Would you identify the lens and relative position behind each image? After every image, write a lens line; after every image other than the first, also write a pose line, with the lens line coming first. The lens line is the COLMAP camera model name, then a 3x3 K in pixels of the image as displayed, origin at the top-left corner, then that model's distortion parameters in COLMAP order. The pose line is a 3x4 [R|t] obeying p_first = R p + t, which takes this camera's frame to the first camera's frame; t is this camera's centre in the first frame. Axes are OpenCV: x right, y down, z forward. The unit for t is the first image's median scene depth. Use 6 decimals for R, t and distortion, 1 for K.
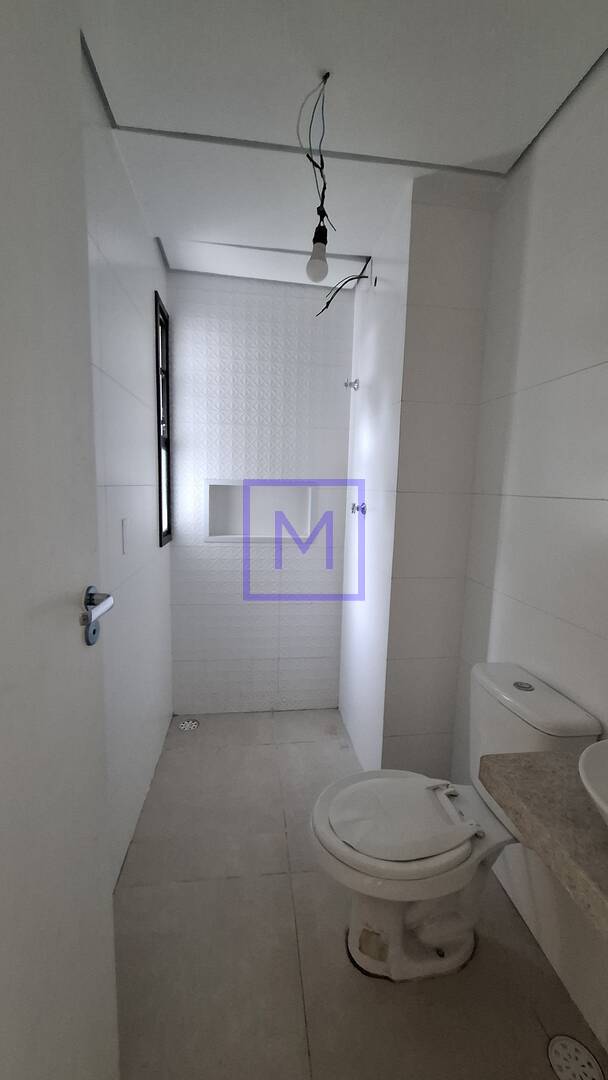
lens RADIAL K [[427.4, 0, 307.4], [0, 427.4, 540.0], [0, 0, 1]] dist [-0.008754, 0.001426]
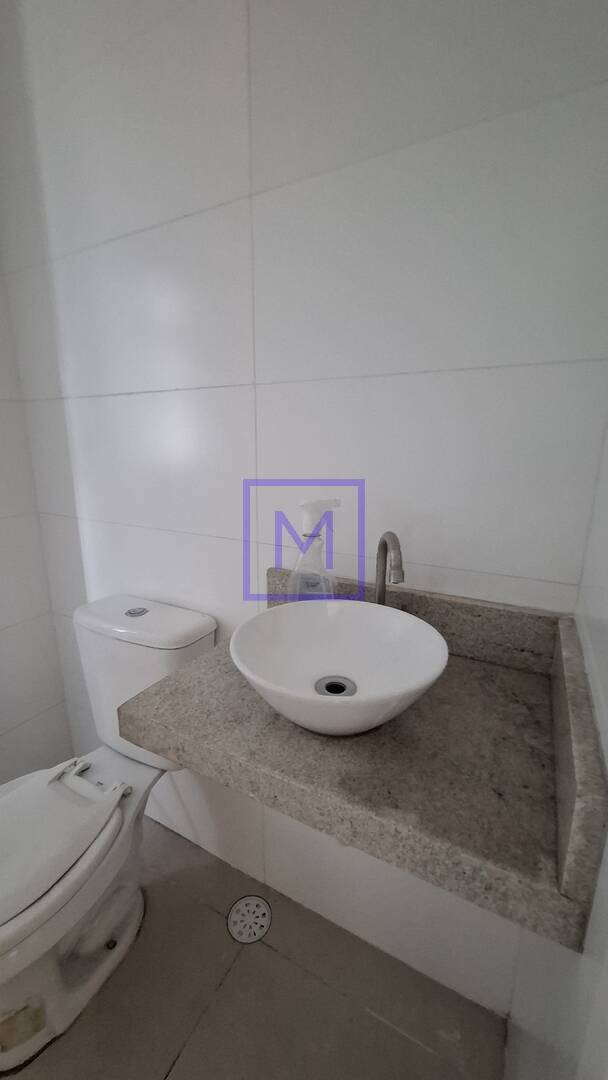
lens RADIAL K [[427.4, 0, 303.4], [0, 427.4, 542.6], [0, 0, 1]] dist [-0.008754, 0.001426]
pose [[0.587574, -0.214276, 0.780283, 0.061915], [0.116094, 0.976648, 0.180778, 0.102918], [-0.800799, -0.015634, 0.598729, 0.242652]]
